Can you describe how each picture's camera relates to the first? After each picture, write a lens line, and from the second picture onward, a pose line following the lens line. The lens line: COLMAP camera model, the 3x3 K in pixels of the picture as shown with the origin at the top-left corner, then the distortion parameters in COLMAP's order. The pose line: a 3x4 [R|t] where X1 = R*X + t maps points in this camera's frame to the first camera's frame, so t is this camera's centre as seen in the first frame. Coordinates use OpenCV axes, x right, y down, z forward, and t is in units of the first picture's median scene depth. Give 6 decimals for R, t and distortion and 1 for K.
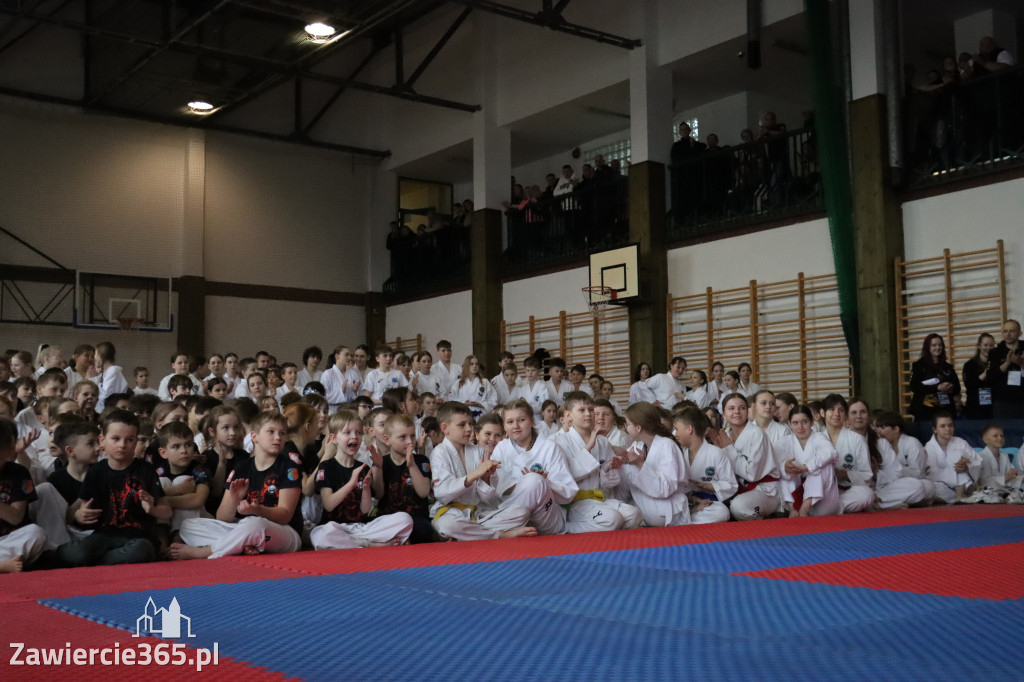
lens RADIAL K [[1178.0, 0, 516.2], [0, 1178.0, 343.7], [0, 0, 1]] dist [-0.060611, 0.322871]
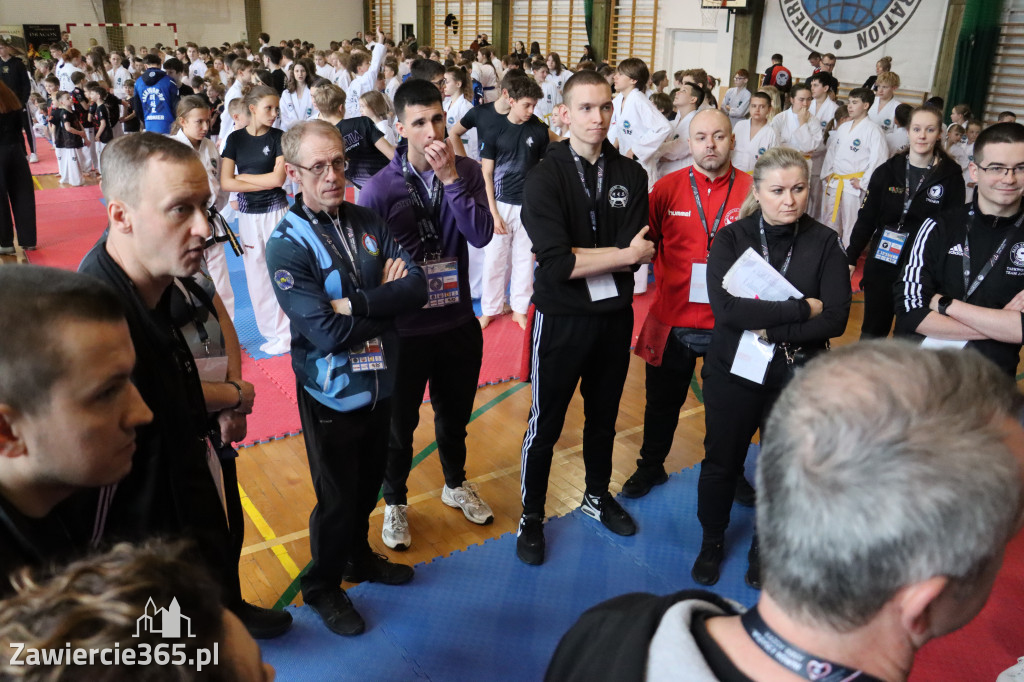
lens RADIAL K [[846.8, 0, 512.0], [0, 846.8, 341.0], [0, 0, 1]] dist [-0.182041, 0.159085]
pose [[0.997466, 0.053051, -0.047401, 0.229269], [-0.026676, 0.896569, 0.442099, -0.121483], [0.065952, -0.439715, 0.895713, -0.303615]]
